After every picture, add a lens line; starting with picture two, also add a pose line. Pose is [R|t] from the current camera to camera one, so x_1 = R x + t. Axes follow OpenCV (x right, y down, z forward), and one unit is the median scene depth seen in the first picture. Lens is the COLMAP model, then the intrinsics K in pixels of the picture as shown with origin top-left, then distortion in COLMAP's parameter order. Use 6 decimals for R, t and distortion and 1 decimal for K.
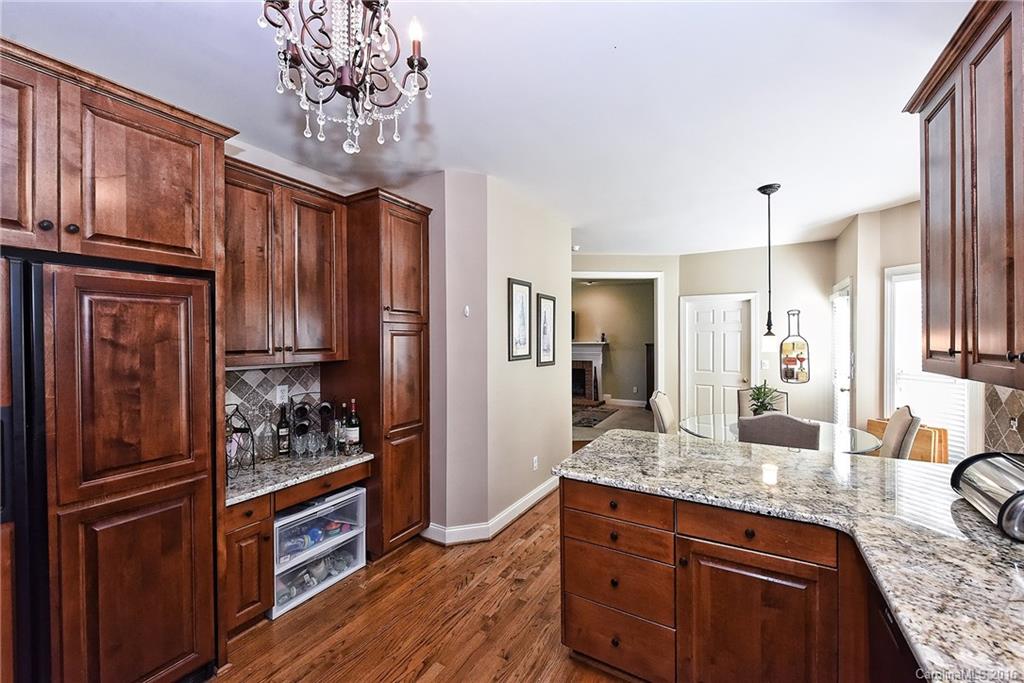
lens RADIAL K [[407.0, 0, 513.0], [0, 407.0, 340.1], [0, 0, 1]] dist [0.000203, -0.000147]
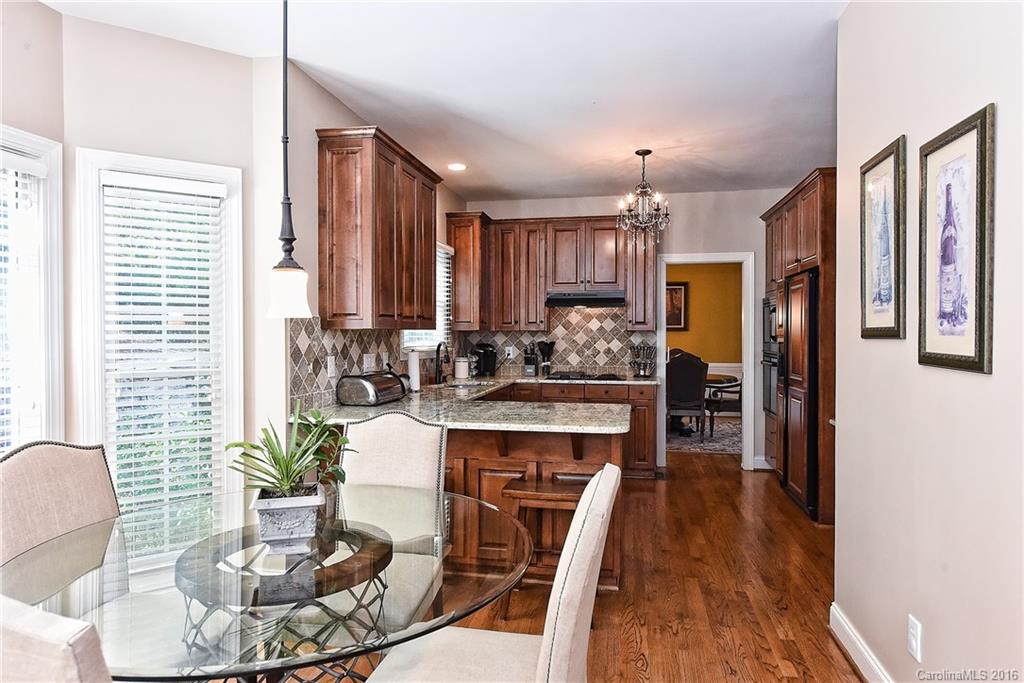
lens RADIAL K [[616.9, 0, 510.7], [0, 616.9, 337.8], [0, 0, 1]] dist [0.024204, -0.000336]
pose [[-0.947657, 0.007144, -0.319209, 1.185611], [0.002596, 0.999889, 0.014672, 0.073533], [0.319279, 0.013076, -0.947571, 2.972191]]
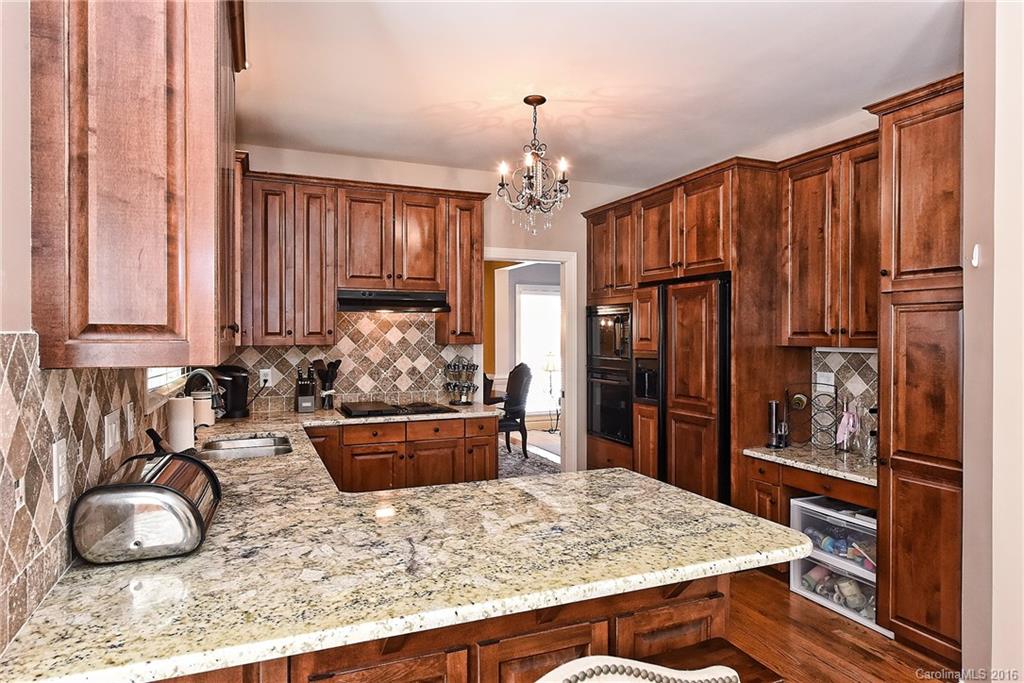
lens RADIAL K [[616.9, 0, 514.3], [0, 616.9, 340.1], [0, 0, 1]] dist [0.024204, -0.000336]
pose [[-0.602175, 0.011737, -0.798278, 1.365789], [-0.000605, 0.999885, 0.015157, 0.029372], [0.798364, 0.009610, -0.602099, 1.725876]]
